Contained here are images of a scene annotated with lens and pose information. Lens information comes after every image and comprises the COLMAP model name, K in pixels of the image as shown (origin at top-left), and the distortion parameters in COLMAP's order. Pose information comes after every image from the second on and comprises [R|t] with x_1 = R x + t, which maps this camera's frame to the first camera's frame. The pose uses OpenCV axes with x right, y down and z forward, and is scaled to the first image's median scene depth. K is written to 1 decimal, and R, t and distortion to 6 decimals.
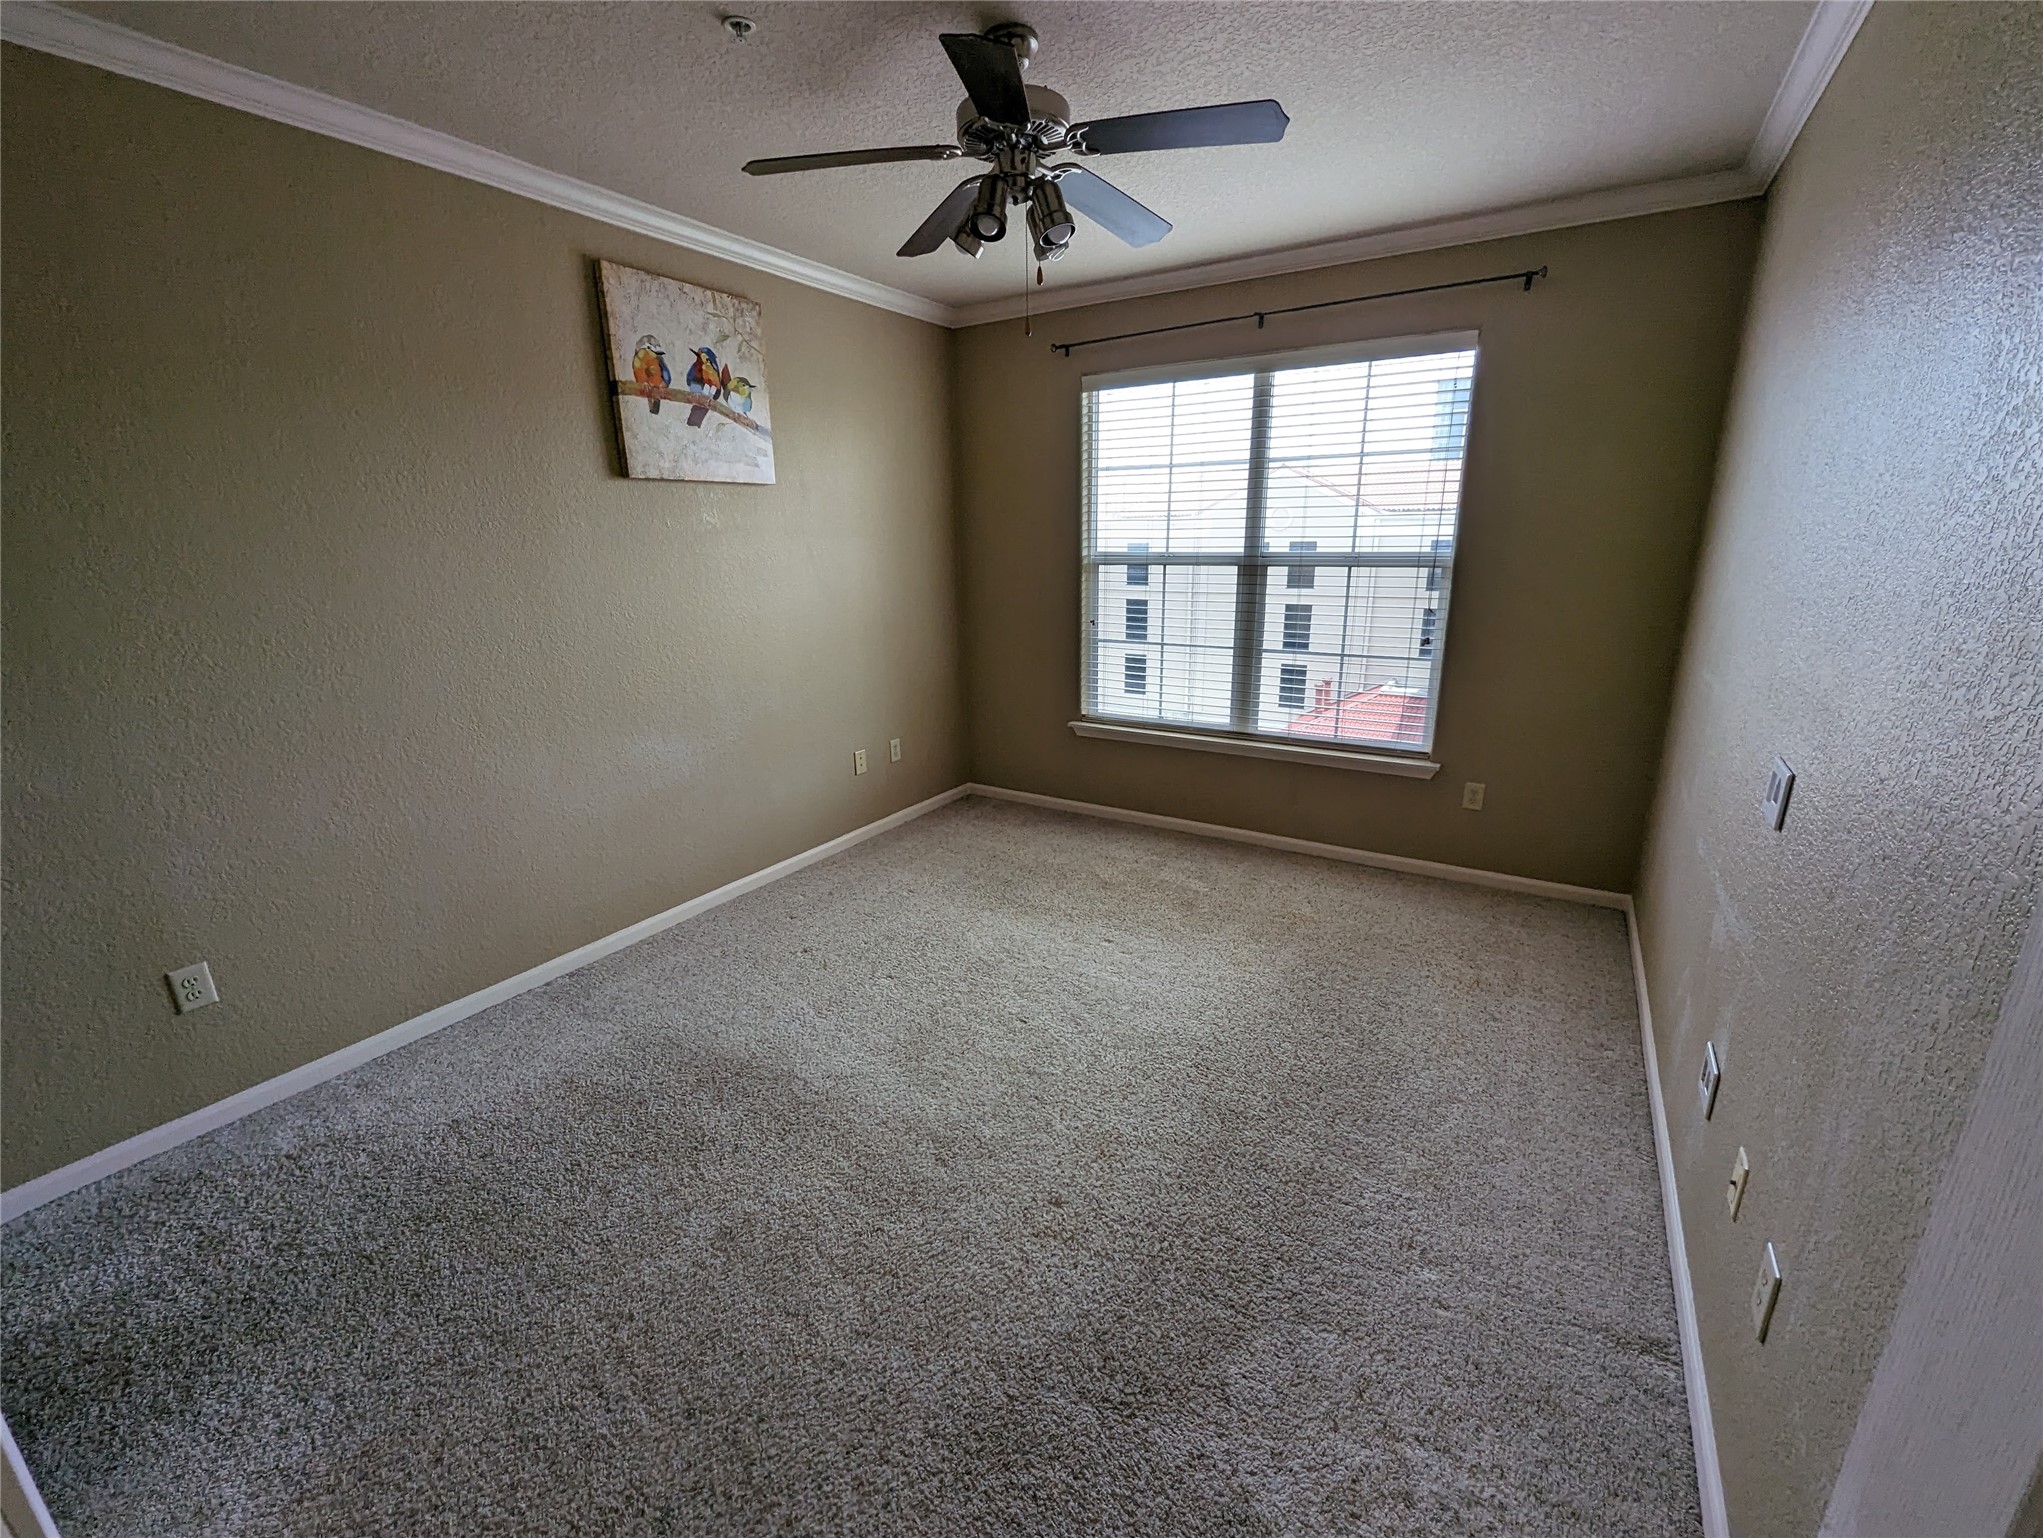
lens RADIAL K [[841.1, 0, 1028.4], [0, 841.1, 775.6], [0, 0, 1]] dist [0.013113, -0.000655]
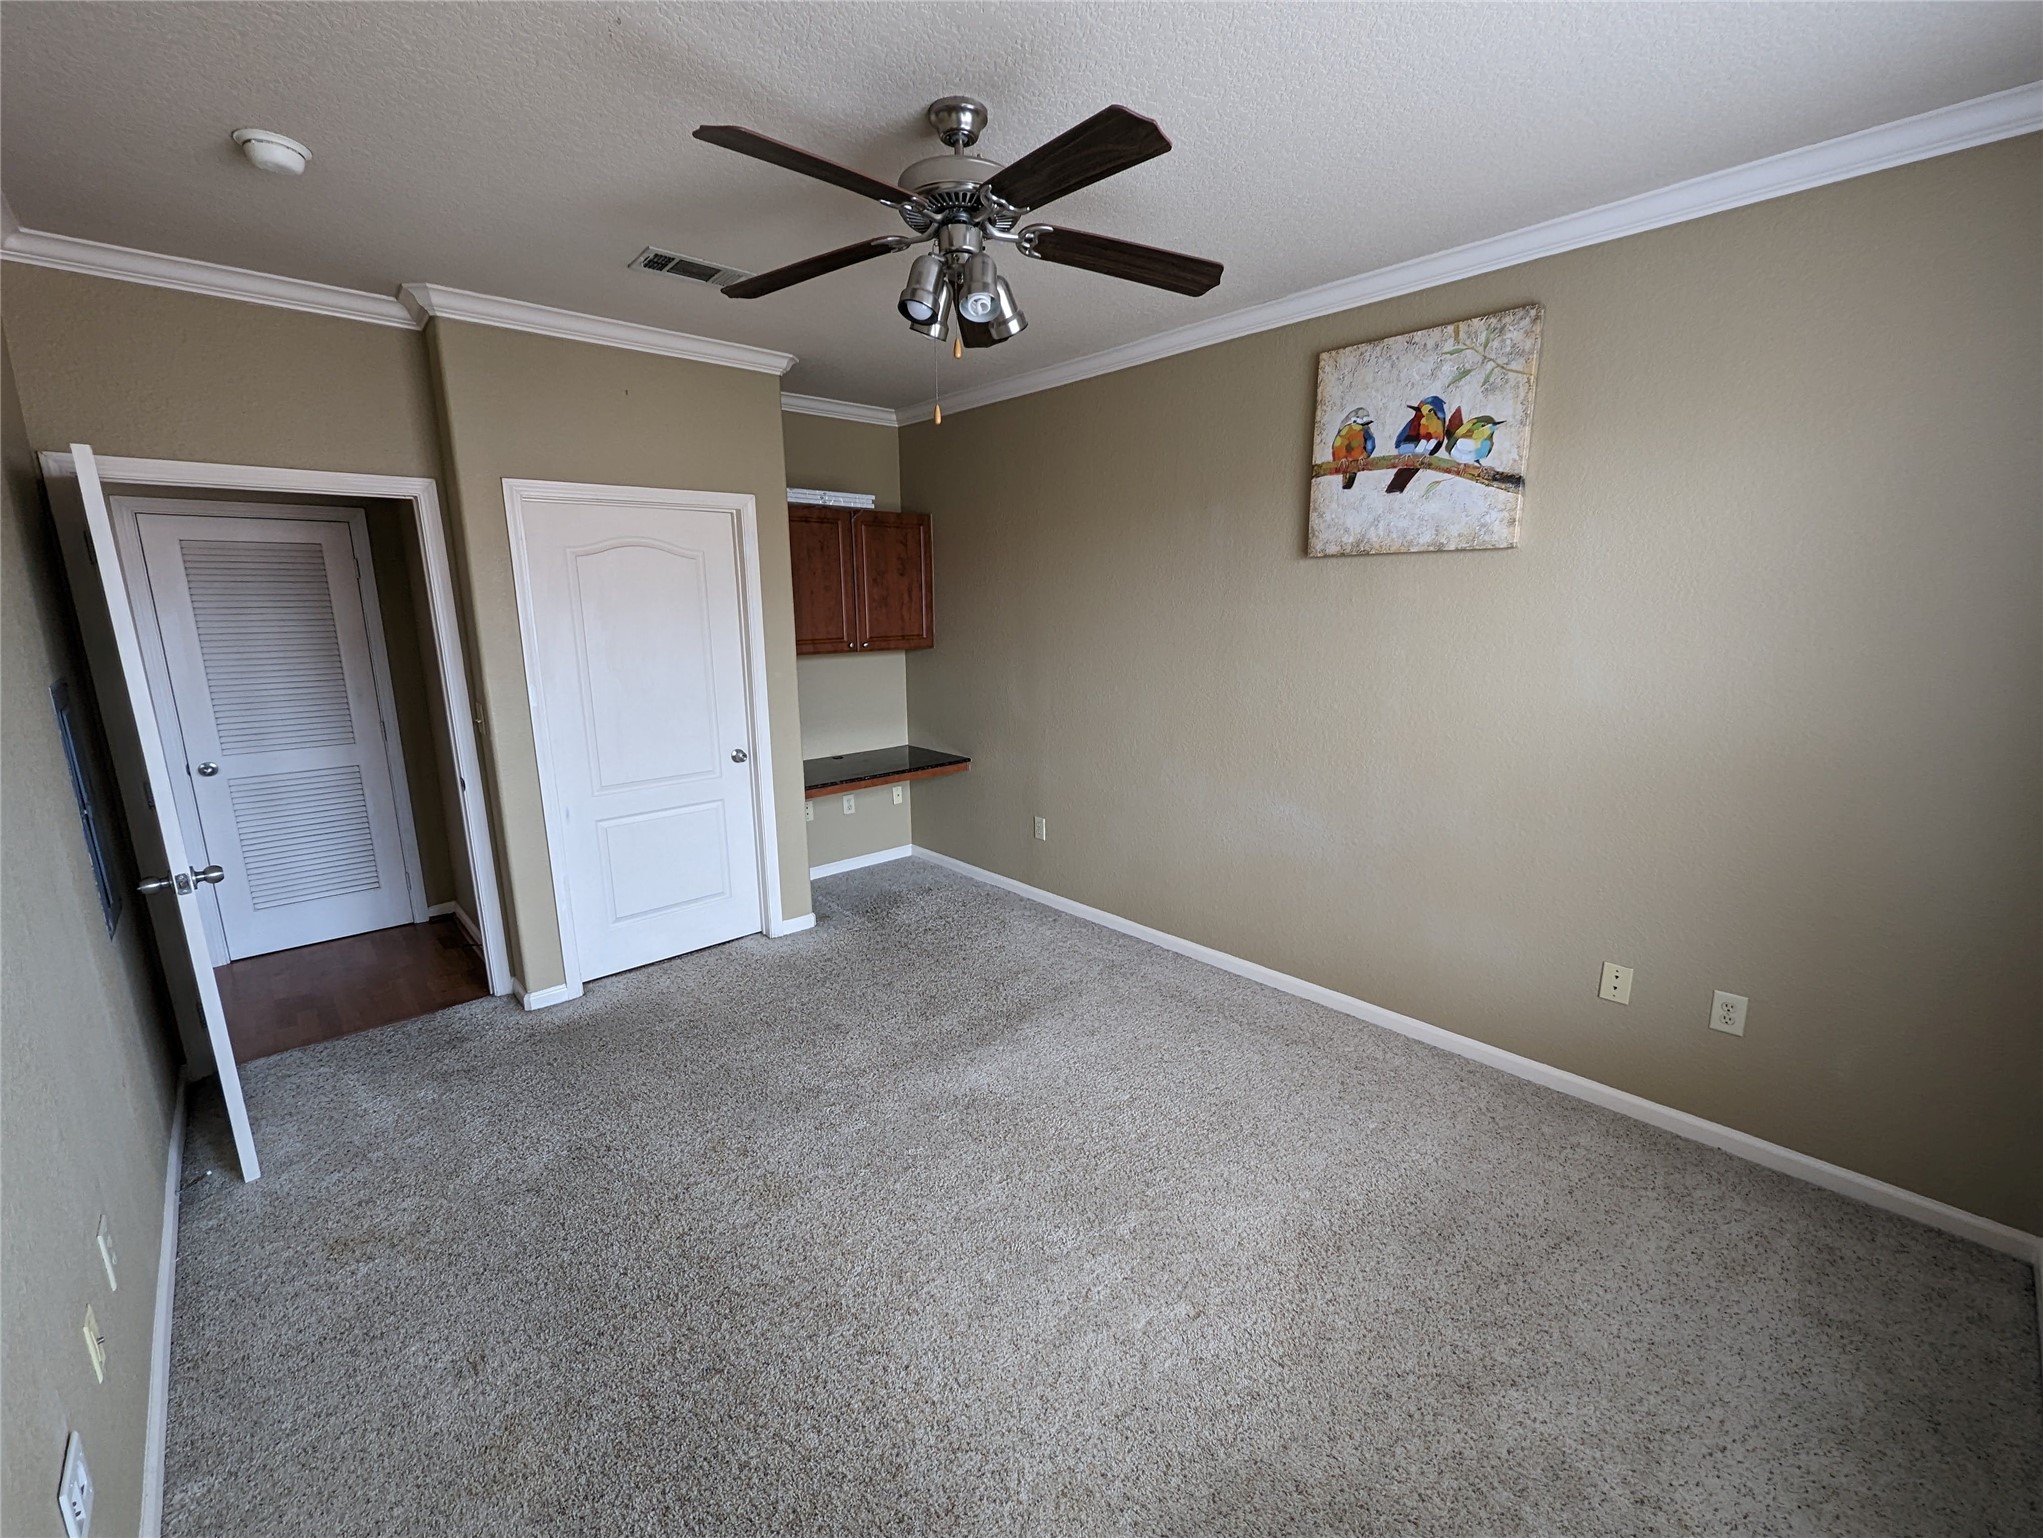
lens RADIAL K [[841.1, 0, 1015.8], [0, 841.1, 782.5], [0, 0, 1]] dist [0.013113, -0.000655]
pose [[-0.254025, 0.223627, -0.940990, 0.656390], [-0.261418, 0.920818, 0.289404, -0.308869], [0.931199, 0.319508, -0.175451, 0.953162]]
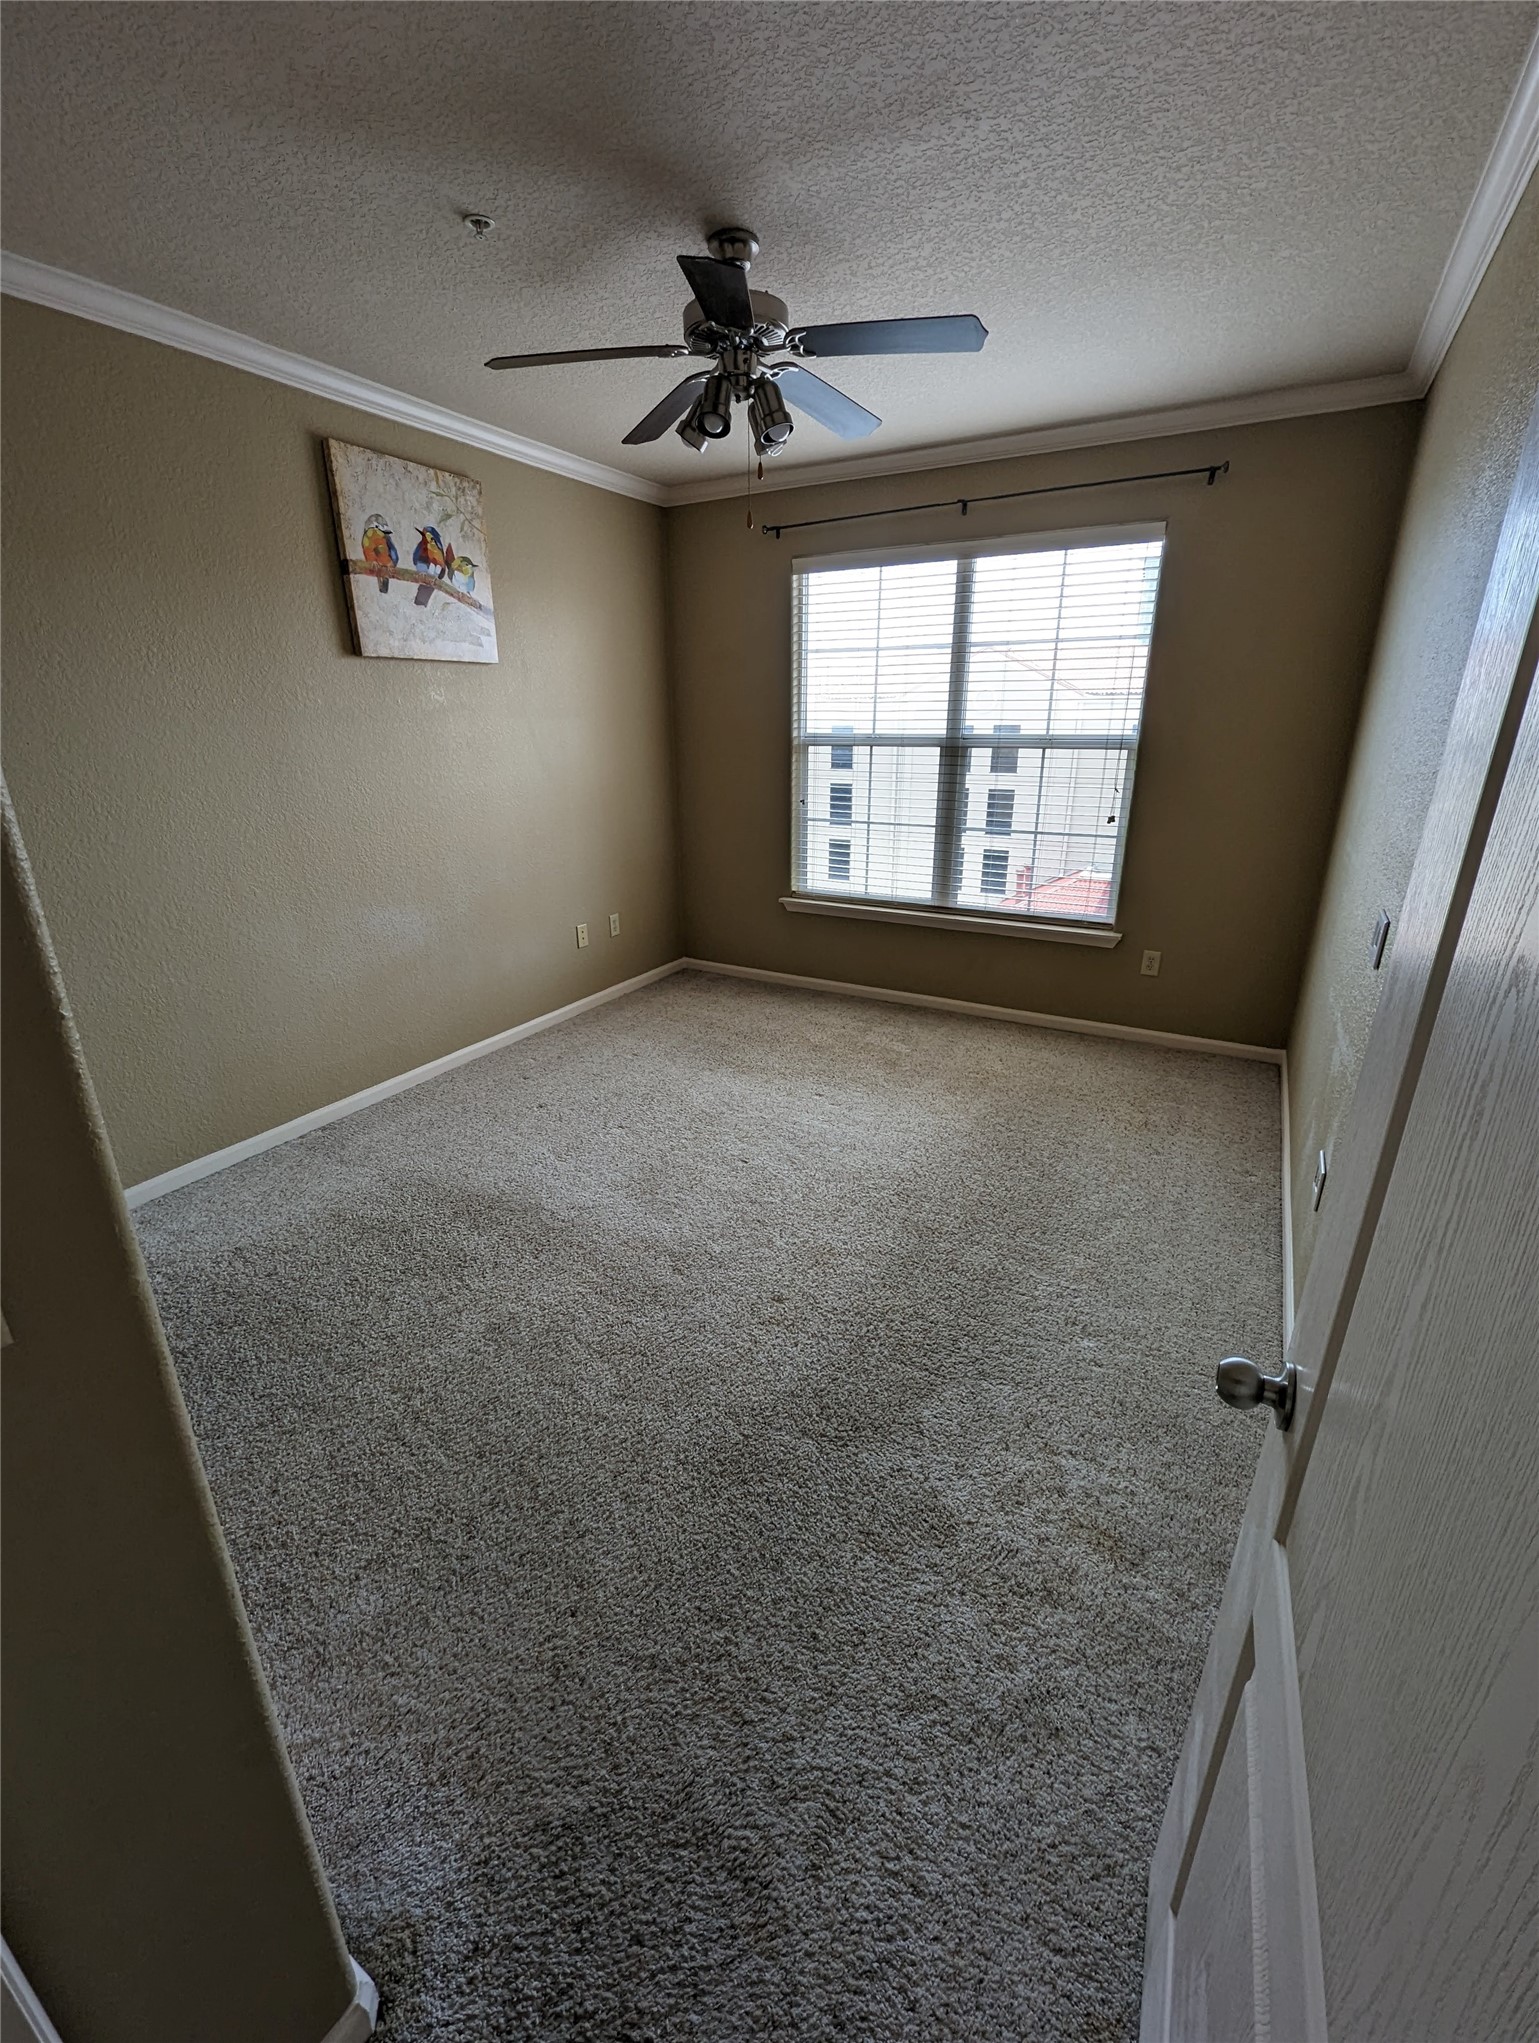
lens RADIAL K [[841.1, 0, 765.8], [0, 841.1, 1020.1], [0, 0, 1]] dist [0.013113, -0.000655]
pose [[0.999182, -0.006421, 0.039935, -0.019230], [0.003720, 0.997722, 0.067359, 0.027657], [-0.040276, -0.067156, 0.996929, -0.091906]]
